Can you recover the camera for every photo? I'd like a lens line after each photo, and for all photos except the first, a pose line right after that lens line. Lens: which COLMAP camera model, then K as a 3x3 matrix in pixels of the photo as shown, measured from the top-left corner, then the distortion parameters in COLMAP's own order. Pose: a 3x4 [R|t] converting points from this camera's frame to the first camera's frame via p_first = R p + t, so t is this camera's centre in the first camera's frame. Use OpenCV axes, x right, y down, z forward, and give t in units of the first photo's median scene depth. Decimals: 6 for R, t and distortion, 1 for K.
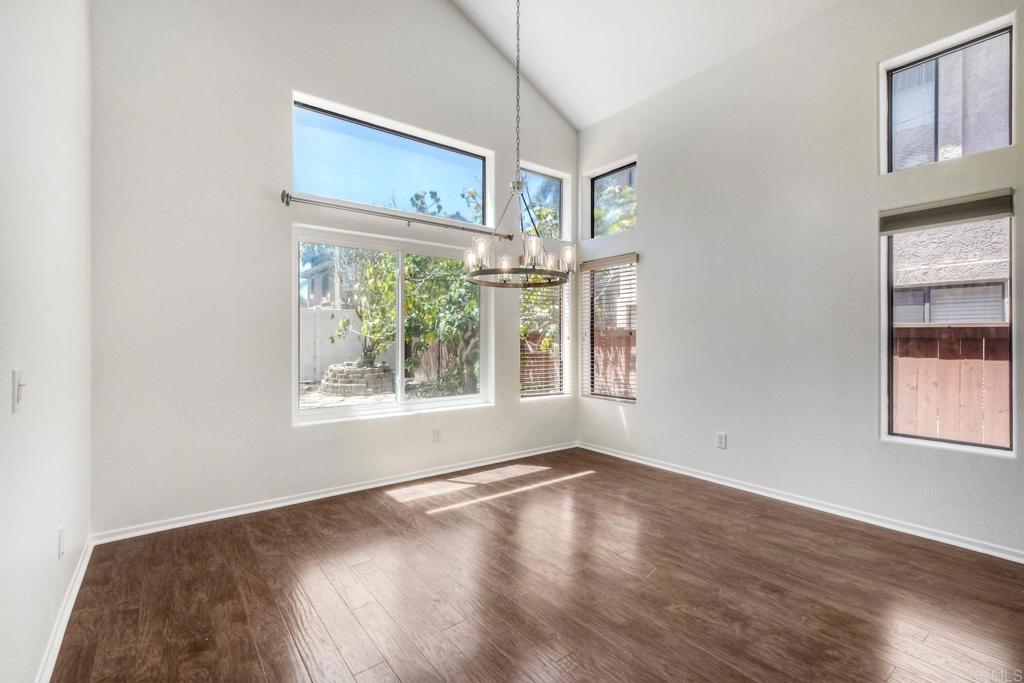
lens RADIAL K [[456.1, 0, 511.2], [0, 456.1, 338.6], [0, 0, 1]] dist [0.002705, -0.000234]
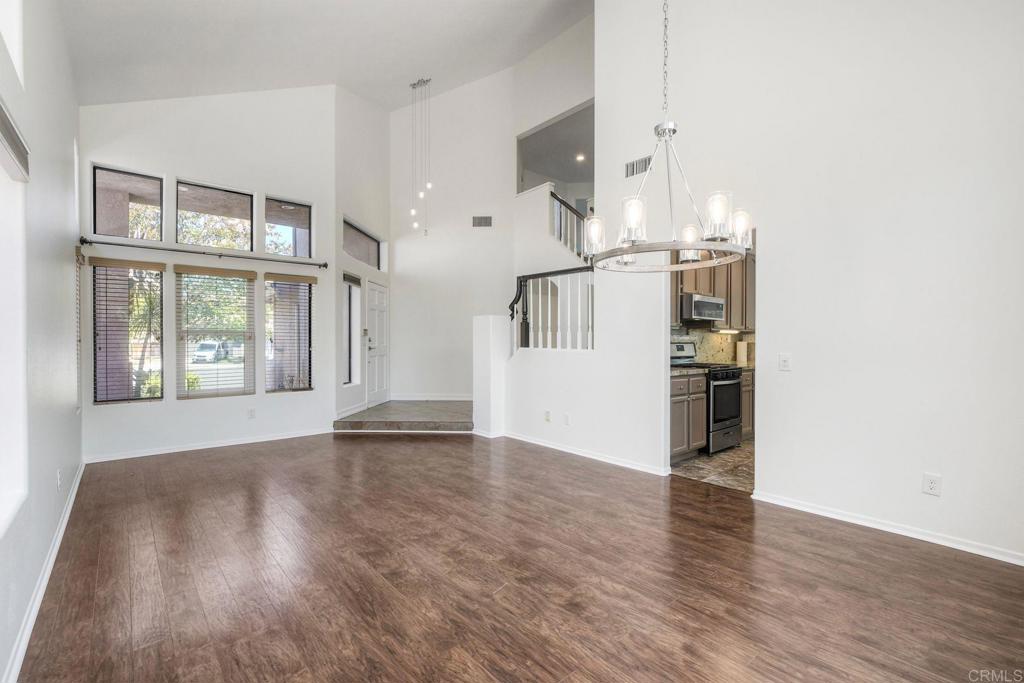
lens RADIAL K [[456.1, 0, 507.3], [0, 456.1, 343.1], [0, 0, 1]] dist [0.002705, -0.000234]
pose [[-0.998747, -0.002195, -0.049995, 0.242732], [-0.002378, 0.999991, 0.003603, 0.000120], [0.049987, 0.003718, -0.998743, 1.381272]]
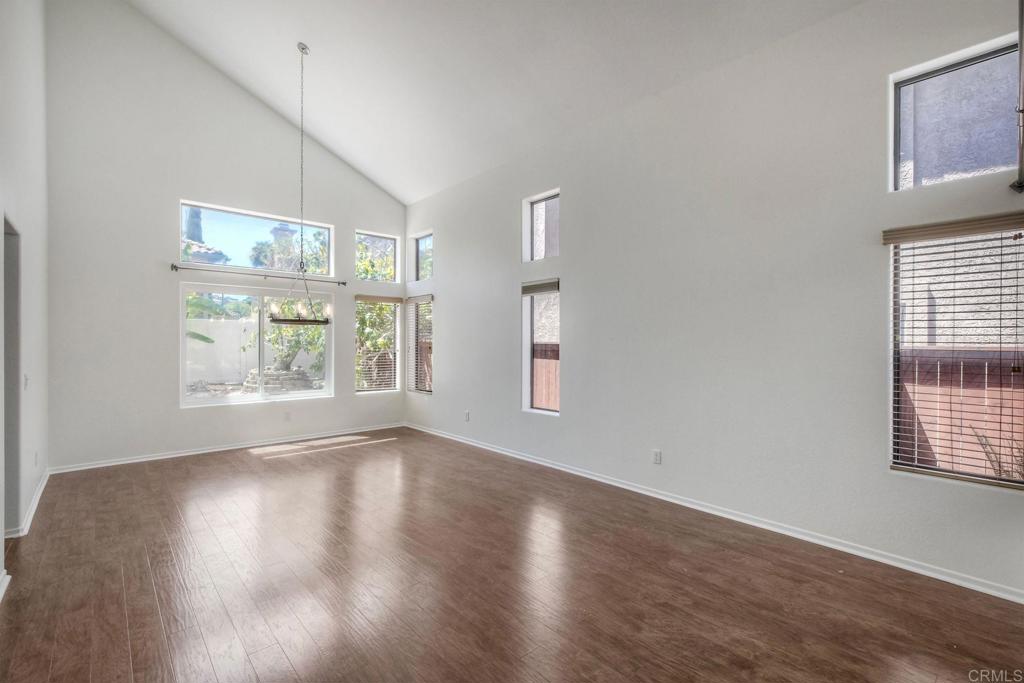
lens RADIAL K [[456.1, 0, 514.1], [0, 456.1, 343.0], [0, 0, 1]] dist [0.002705, -0.000234]
pose [[0.997014, 0.000756, 0.077222, 0.569724], [-0.001025, 0.999994, 0.003448, -0.044777], [-0.077219, -0.003516, 0.997008, -0.693627]]
